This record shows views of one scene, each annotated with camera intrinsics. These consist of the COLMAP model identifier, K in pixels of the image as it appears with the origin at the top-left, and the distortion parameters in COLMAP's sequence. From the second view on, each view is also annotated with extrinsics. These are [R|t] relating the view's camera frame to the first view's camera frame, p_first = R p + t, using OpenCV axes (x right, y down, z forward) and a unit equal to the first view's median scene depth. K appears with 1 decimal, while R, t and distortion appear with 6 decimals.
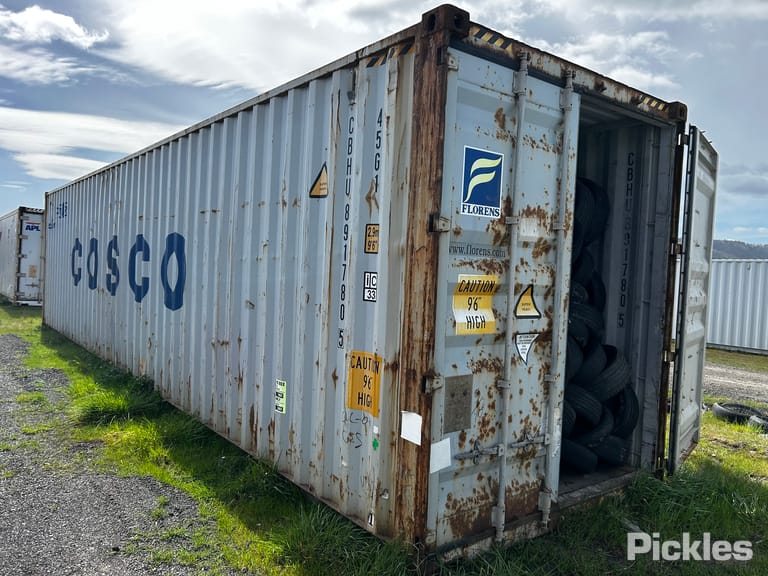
lens RADIAL K [[582.5, 0, 381.0], [0, 582.5, 287.4], [0, 0, 1]] dist [0.046660, -0.067579]
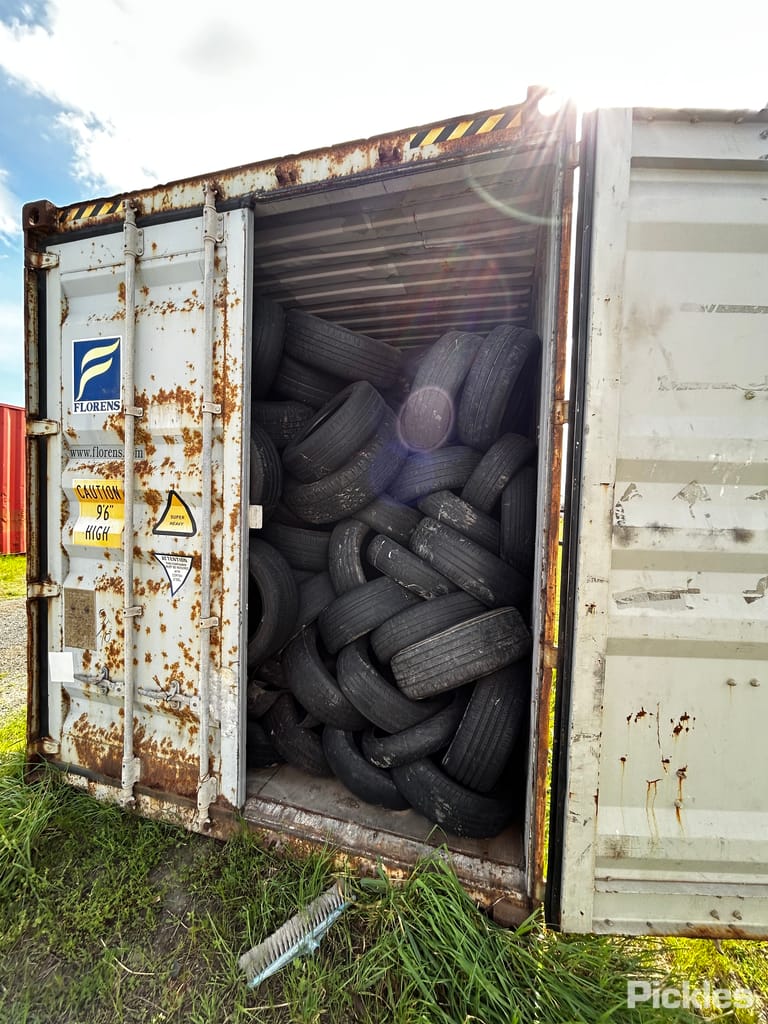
lens RADIAL K [[418.6, 0, 391.5], [0, 418.6, 510.6], [0, 0, 1]] dist [0.000194, 0.000728]
pose [[0.586543, 0.004572, -0.809905, 0.876412], [-0.030442, 0.999402, -0.016405, 0.021052], [0.809346, 0.034277, 0.586332, 0.917598]]
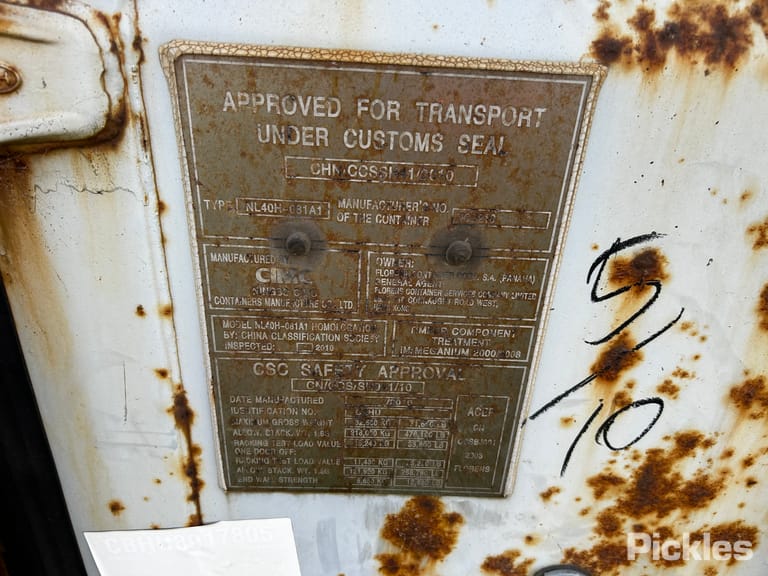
lens RADIAL K [[582.5, 0, 380.1], [0, 582.5, 288.3], [0, 0, 1]] dist [0.046660, -0.067579]
pose [[0.796022, 0.290983, -0.530733, 0.175111], [-0.046031, 0.903421, 0.426276, 0.132638], [0.603514, -0.314895, 0.732538, 0.840497]]
